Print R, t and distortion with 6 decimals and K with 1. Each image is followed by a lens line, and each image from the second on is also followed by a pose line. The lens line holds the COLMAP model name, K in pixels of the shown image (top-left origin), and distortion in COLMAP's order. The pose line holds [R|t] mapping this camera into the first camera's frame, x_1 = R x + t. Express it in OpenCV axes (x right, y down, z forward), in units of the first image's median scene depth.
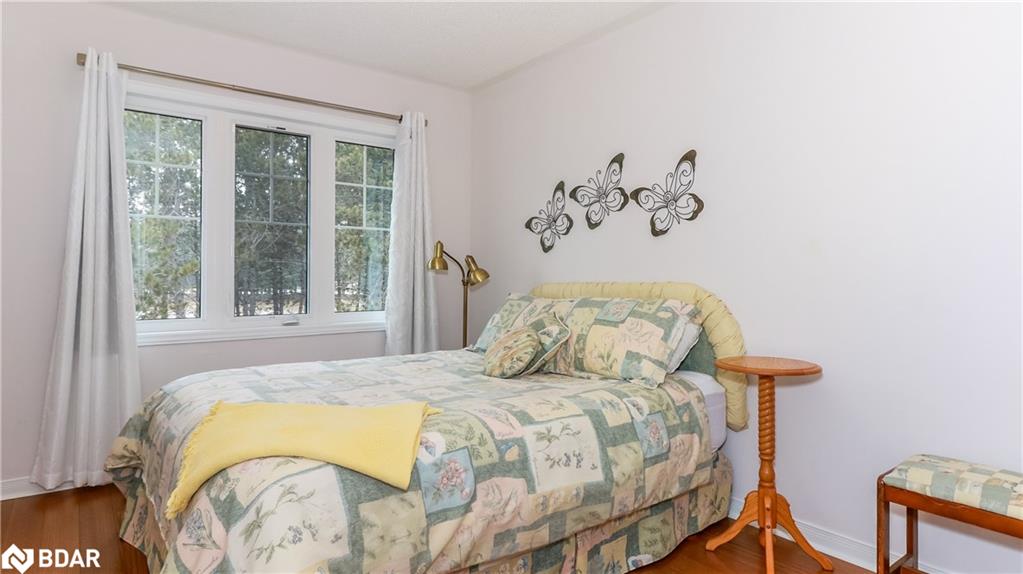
lens RADIAL K [[555.2, 0, 511.9], [0, 555.2, 282.3], [0, 0, 1]] dist [0.000411, 0.000297]
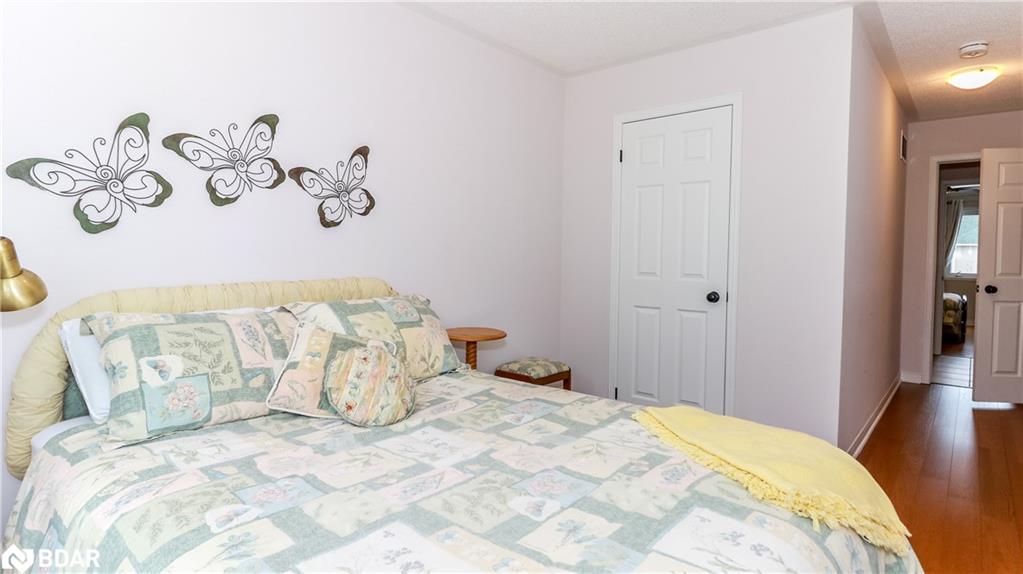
lens RADIAL K [[555.2, 0, 511.8], [0, 555.2, 285.9], [0, 0, 1]] dist [0.000411, 0.000297]
pose [[-0.228015, -0.063427, 0.971589, -0.654887], [0.003793, 0.997810, 0.066029, -0.044417], [-0.973650, 0.018741, -0.227275, 0.869771]]
